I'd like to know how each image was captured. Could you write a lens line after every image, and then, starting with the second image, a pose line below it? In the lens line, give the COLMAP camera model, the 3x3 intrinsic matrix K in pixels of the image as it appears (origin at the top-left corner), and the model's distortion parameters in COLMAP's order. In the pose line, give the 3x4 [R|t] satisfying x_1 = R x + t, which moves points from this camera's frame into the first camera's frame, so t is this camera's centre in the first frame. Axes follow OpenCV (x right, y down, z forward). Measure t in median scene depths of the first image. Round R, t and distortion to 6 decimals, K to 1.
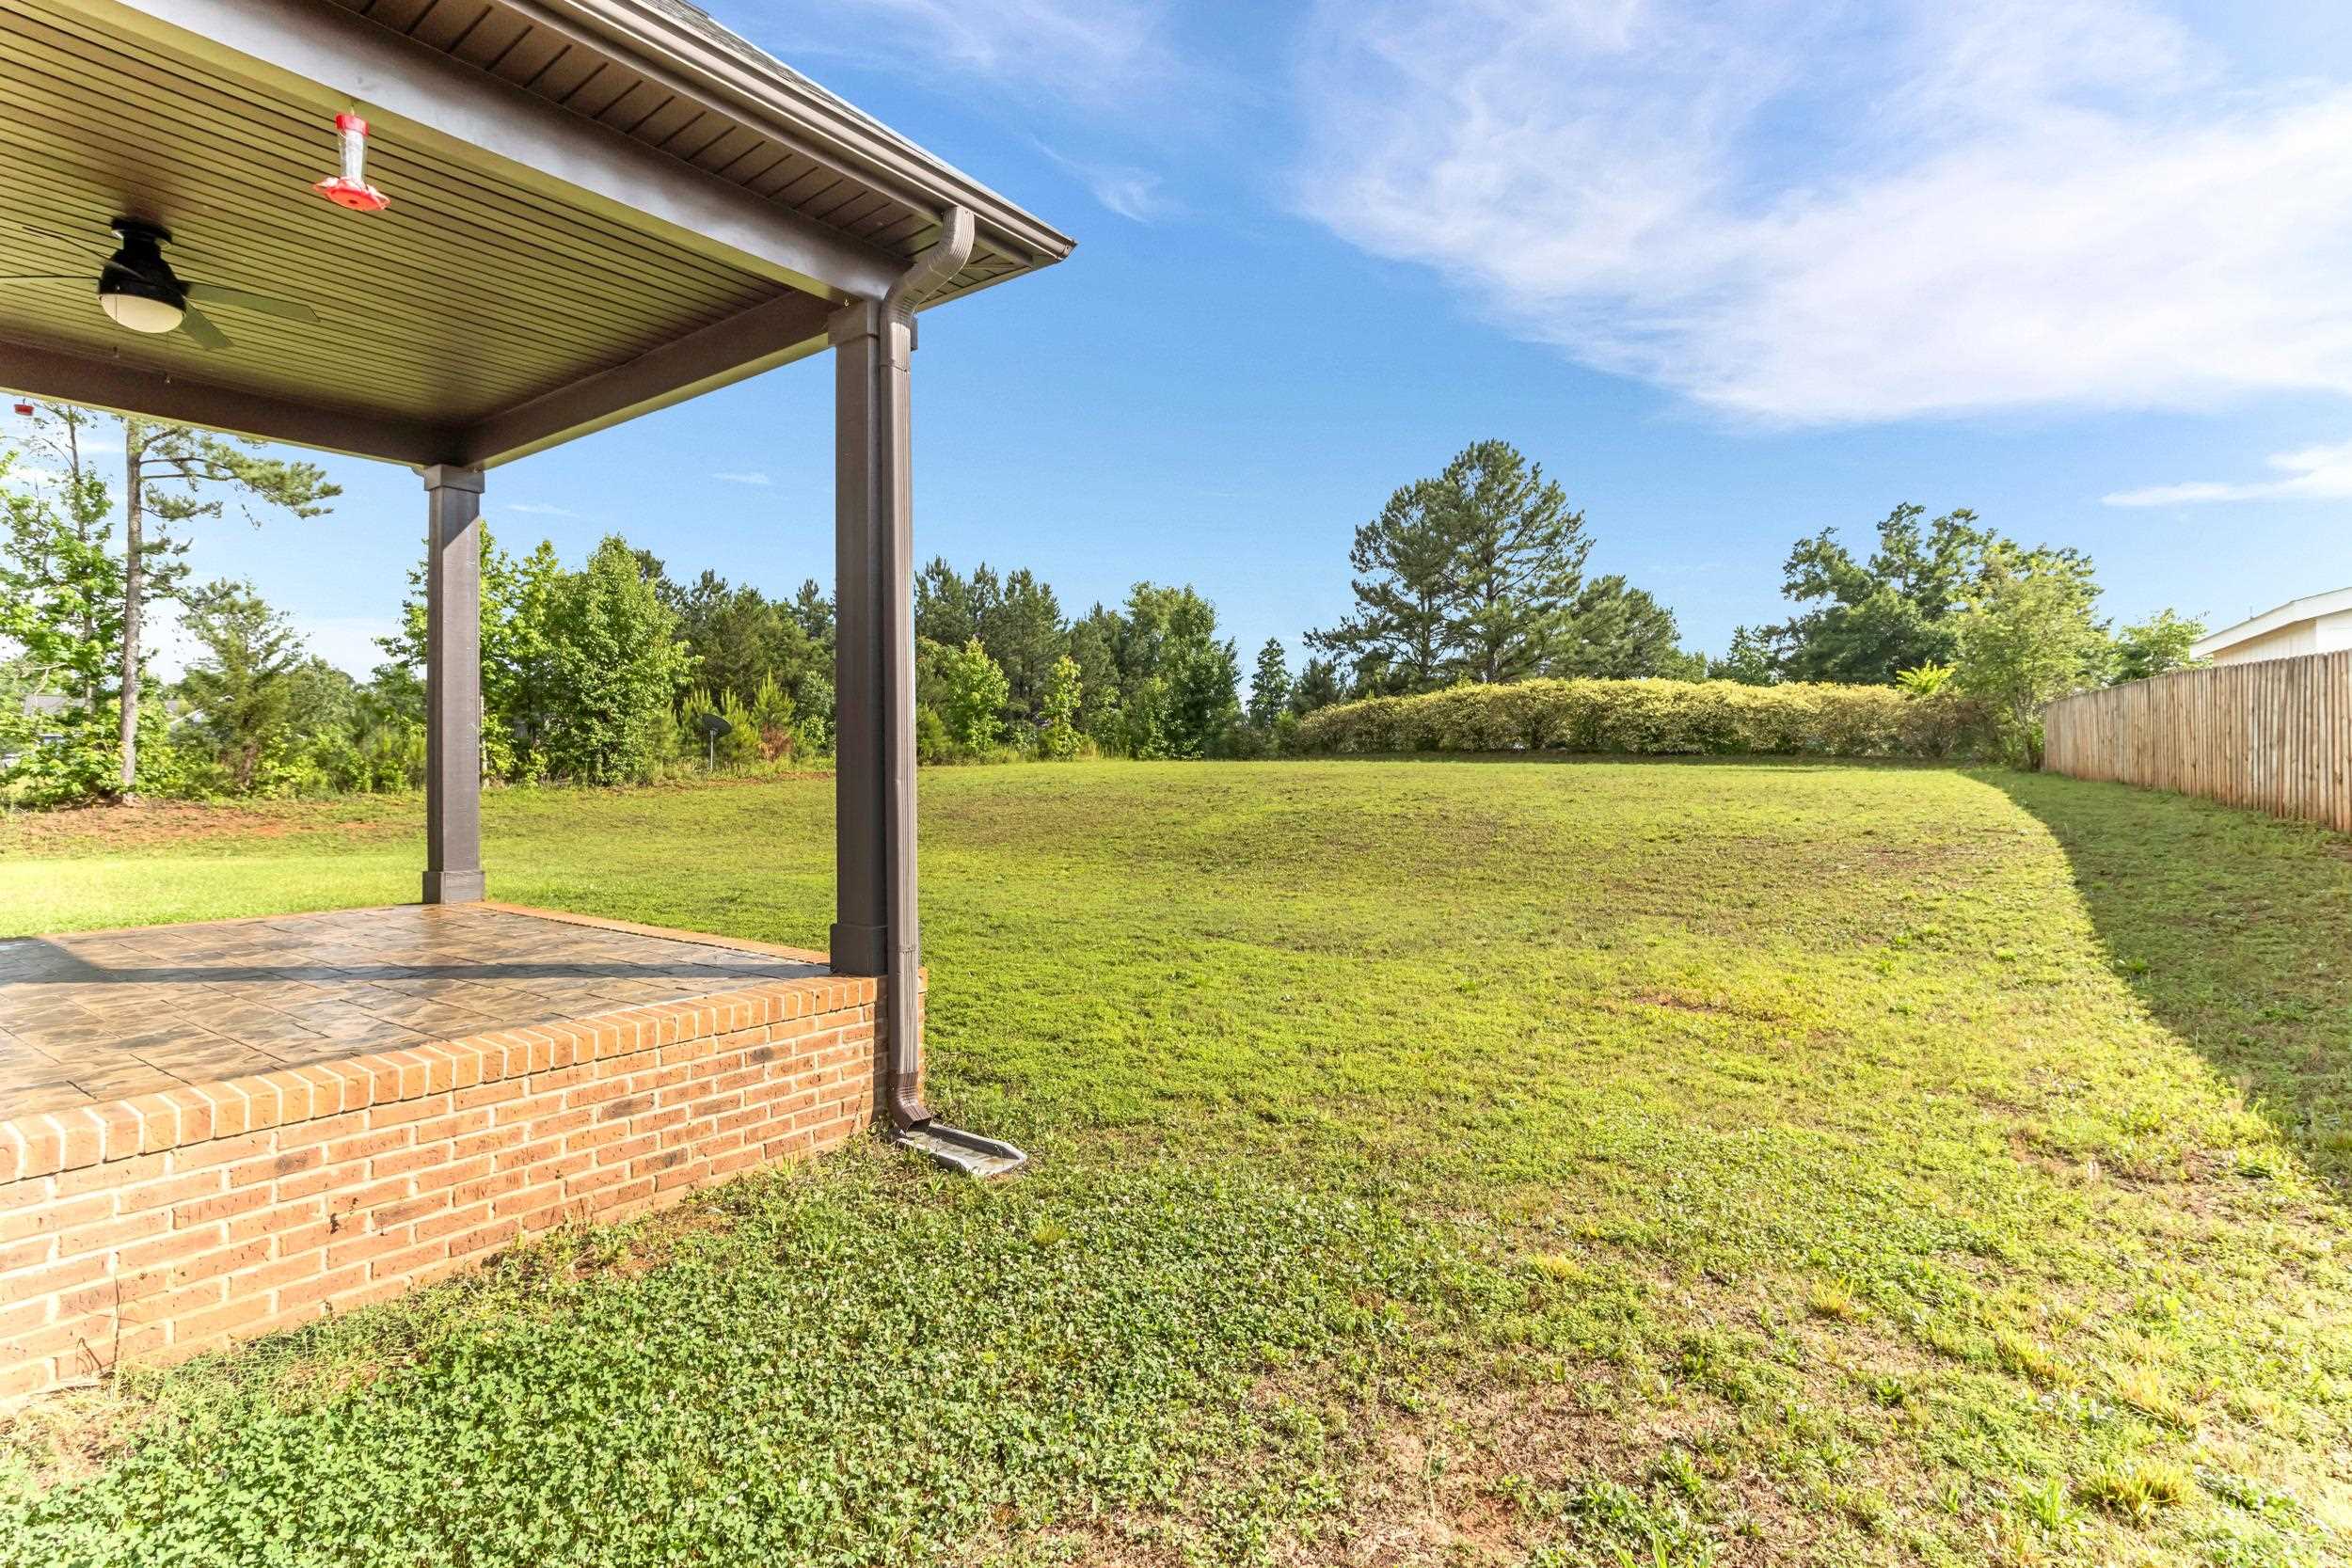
lens RADIAL K [[1147.4, 0, 1176.0], [0, 1147.4, 784.0], [0, 0, 1]] dist [0.002151, 0.001722]
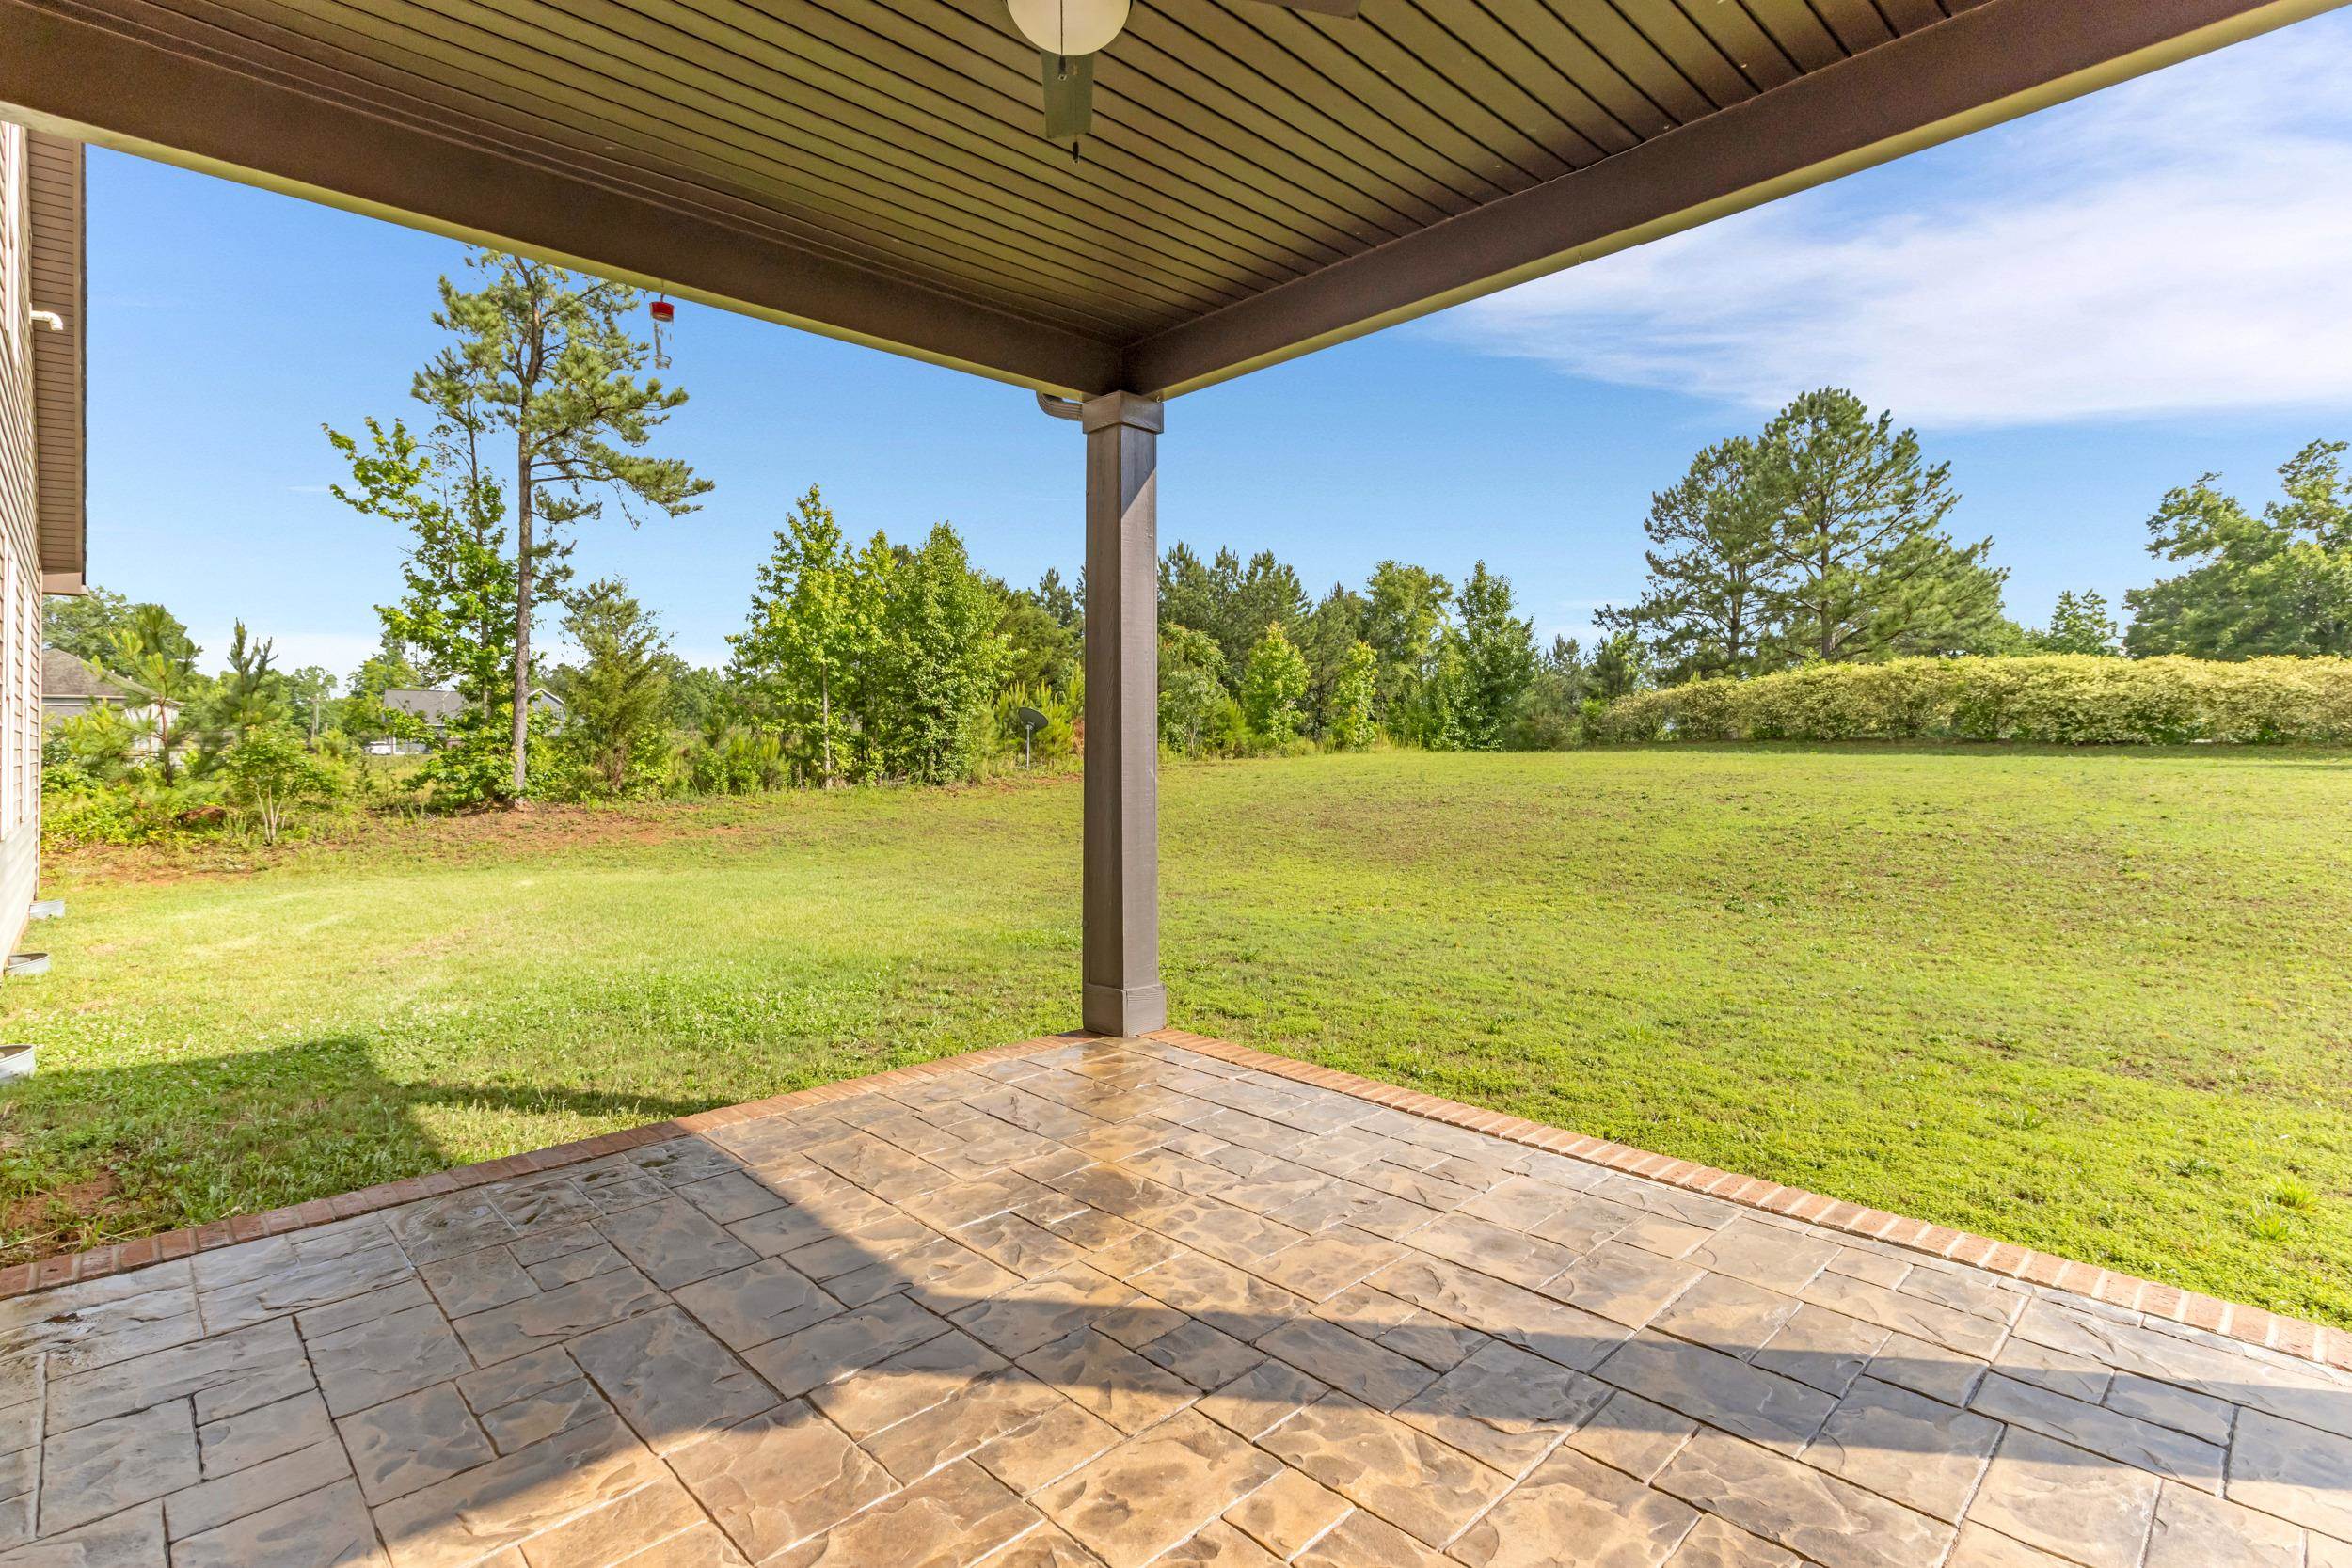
lens RADIAL K [[1133.1, 0, 1180.4], [0, 1133.1, 760.4], [0, 0, 1]] dist [0.001547, 0.001093]
pose [[0.985888, 0.000064, -0.167409, -0.133682], [-0.000574, 0.999995, -0.002996, -0.015866], [0.167408, 0.003050, 0.985883, 0.093535]]
